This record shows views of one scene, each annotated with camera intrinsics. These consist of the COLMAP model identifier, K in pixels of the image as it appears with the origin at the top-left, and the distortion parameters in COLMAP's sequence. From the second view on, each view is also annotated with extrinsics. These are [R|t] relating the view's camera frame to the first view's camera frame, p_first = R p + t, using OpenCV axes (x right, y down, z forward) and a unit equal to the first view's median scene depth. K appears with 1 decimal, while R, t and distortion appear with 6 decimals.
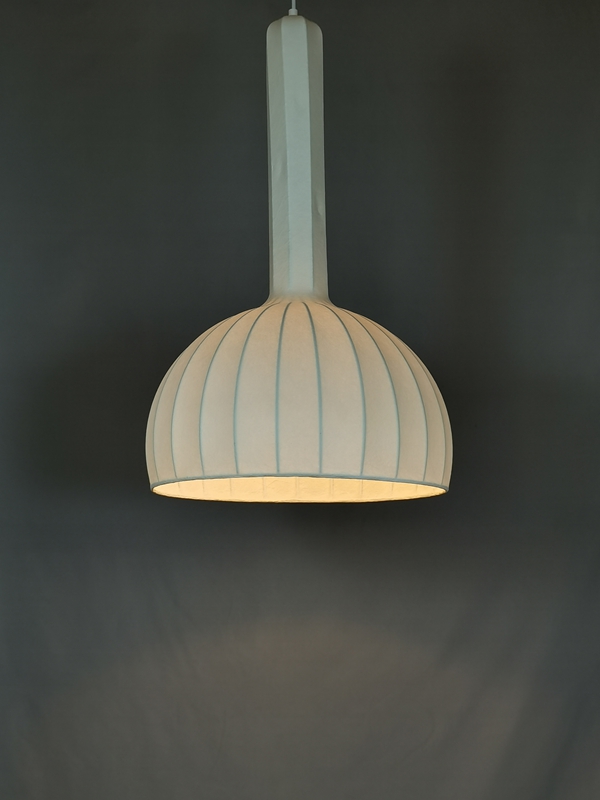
lens RADIAL K [[1060.5, 0, 300.0], [0, 1060.5, 400.0], [0, 0, 1]] dist [0.002577, -0.023044]
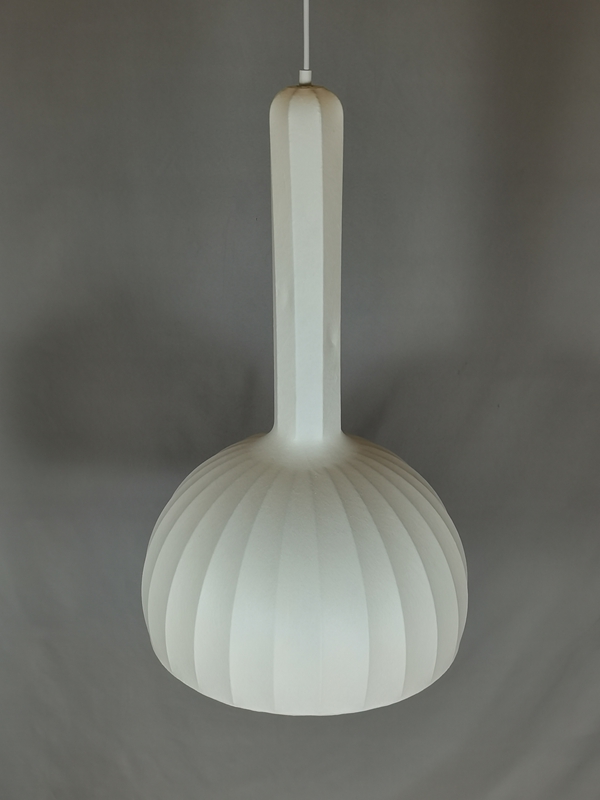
lens RADIAL K [[1060.5, 0, 300.0], [0, 1060.5, 400.0], [0, 0, 1]] dist [0.002577, -0.023044]
pose [[0.998603, 0.030211, -0.043345, 0.030986], [-0.006808, 0.887131, 0.461468, -0.543003], [0.052394, -0.460528, 0.886097, 0.245092]]
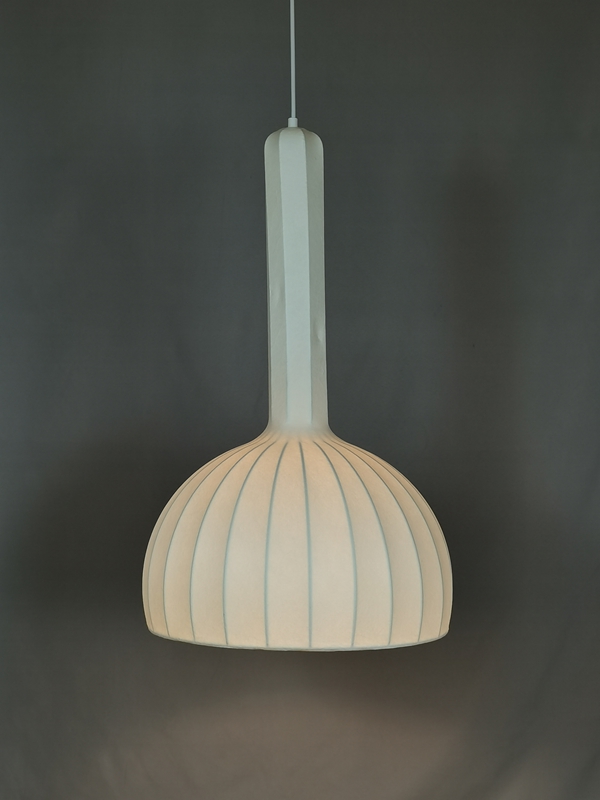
lens RADIAL K [[1060.5, 0, 300.0], [0, 1060.5, 400.0], [0, 0, 1]] dist [0.002577, -0.023044]
pose [[0.998712, 0.000528, -0.050730, 0.051866], [0.003871, 0.996239, 0.086567, -0.212653], [0.050585, -0.086652, 0.994954, 0.032140]]
